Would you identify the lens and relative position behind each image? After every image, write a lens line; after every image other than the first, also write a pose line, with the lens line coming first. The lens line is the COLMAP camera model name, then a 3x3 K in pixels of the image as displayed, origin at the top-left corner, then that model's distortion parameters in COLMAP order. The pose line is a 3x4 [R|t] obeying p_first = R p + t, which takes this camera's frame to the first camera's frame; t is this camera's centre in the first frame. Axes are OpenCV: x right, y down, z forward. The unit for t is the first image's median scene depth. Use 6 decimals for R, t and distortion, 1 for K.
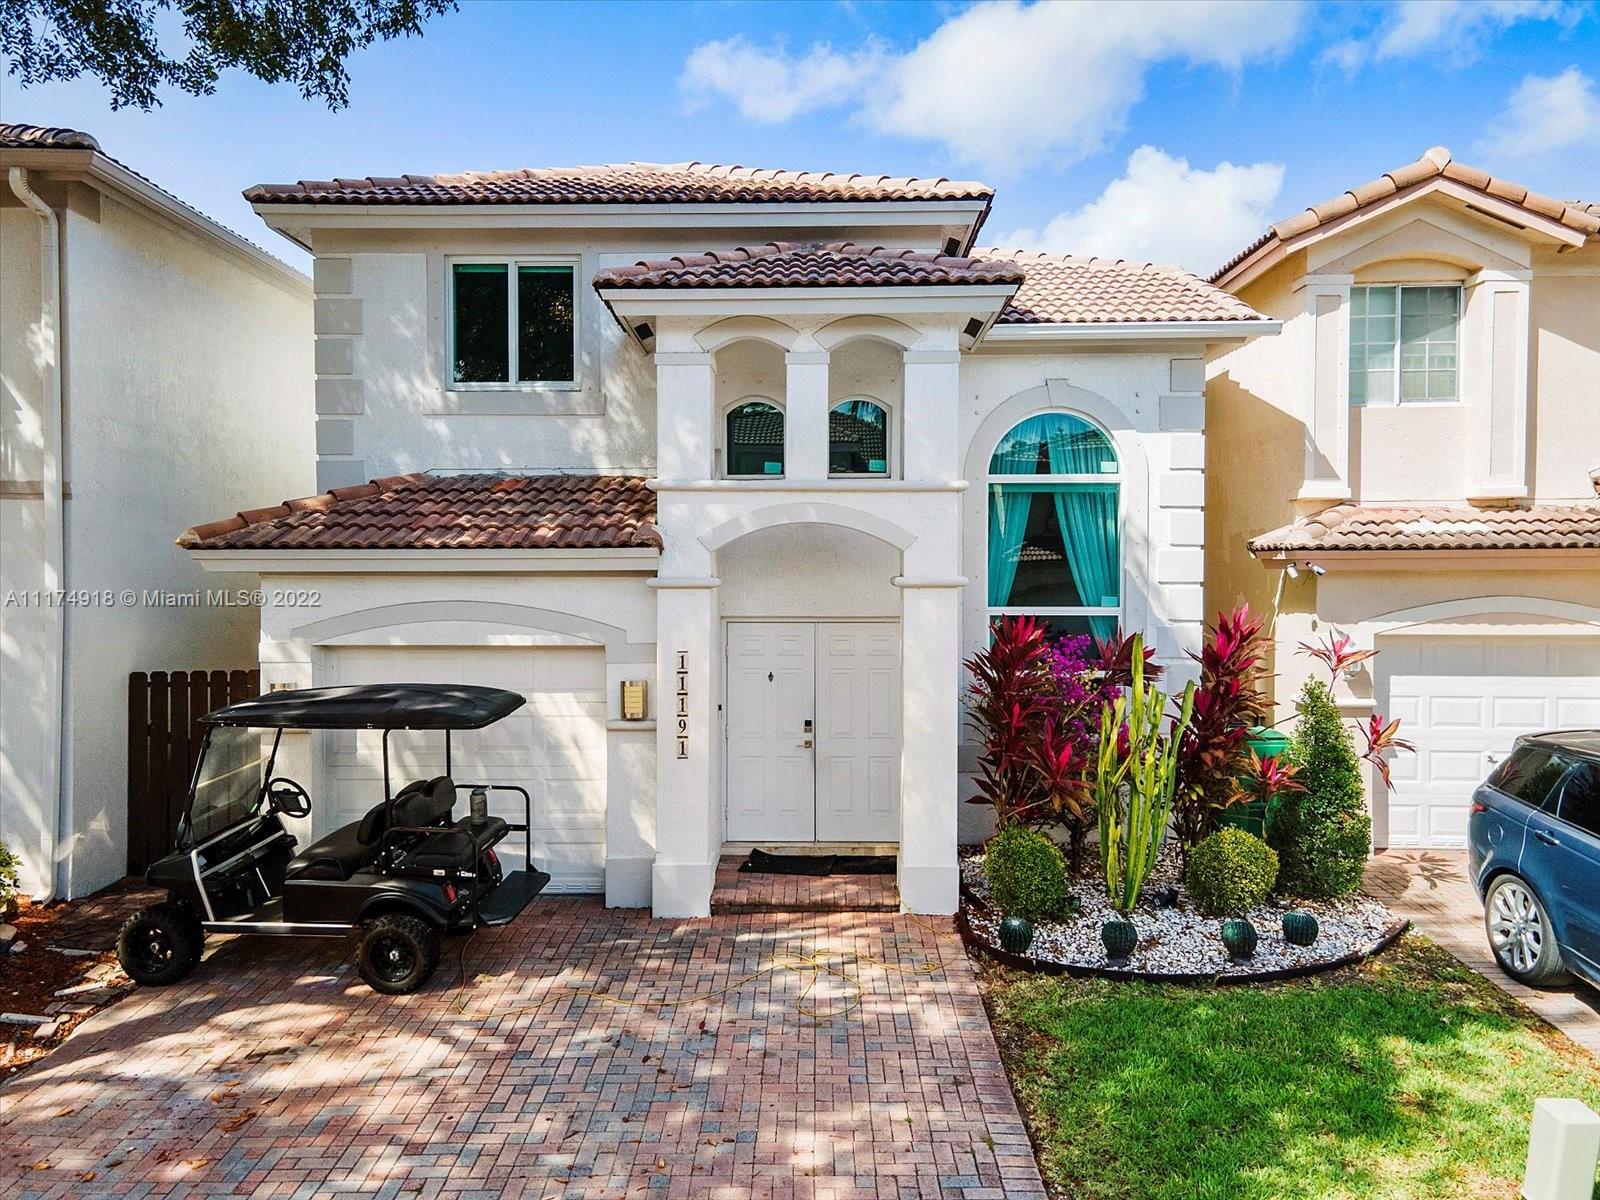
lens RADIAL K [[1139.9, 0, 799.5], [0, 1139.9, 593.1], [0, 0, 1]] dist [0.034816, 0.001196]
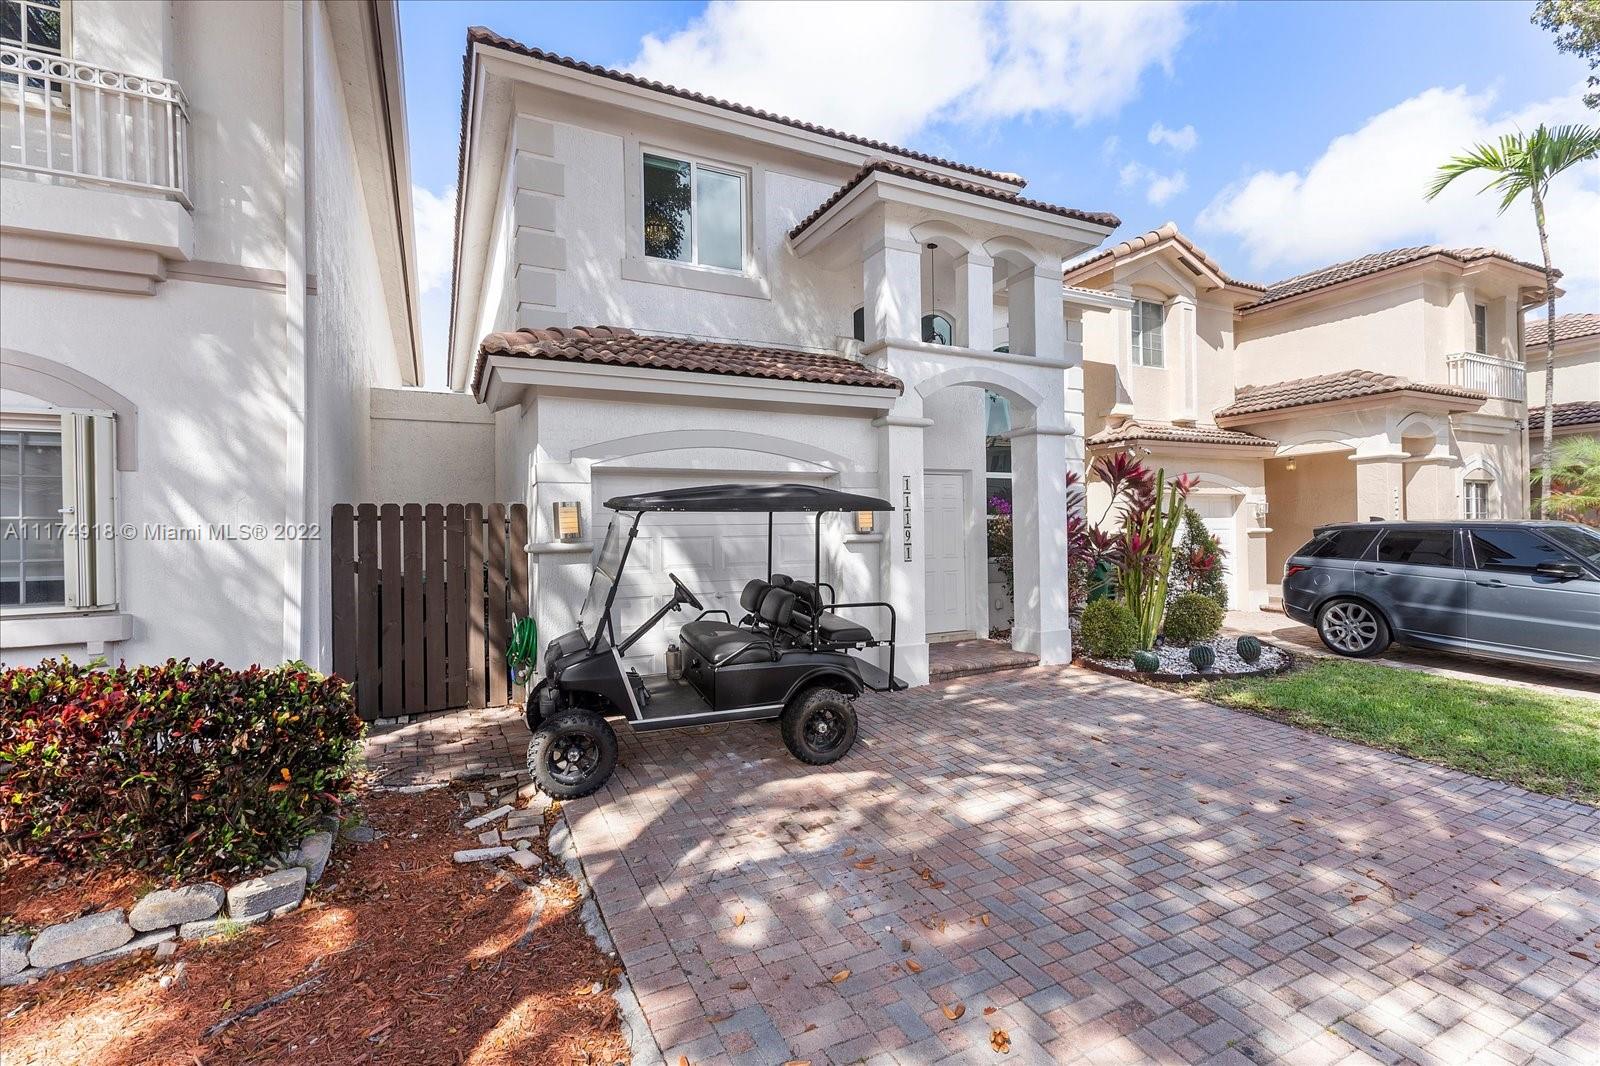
lens RADIAL K [[702.9, 0, 805.8], [0, 702.9, 531.9], [0, 0, 1]] dist [0.002111, 0.000378]
pose [[0.887998, -0.014951, 0.459604, -0.490967], [0.027533, 0.999407, -0.020685, 0.110316], [-0.459022, 0.031023, 0.887883, 0.317759]]
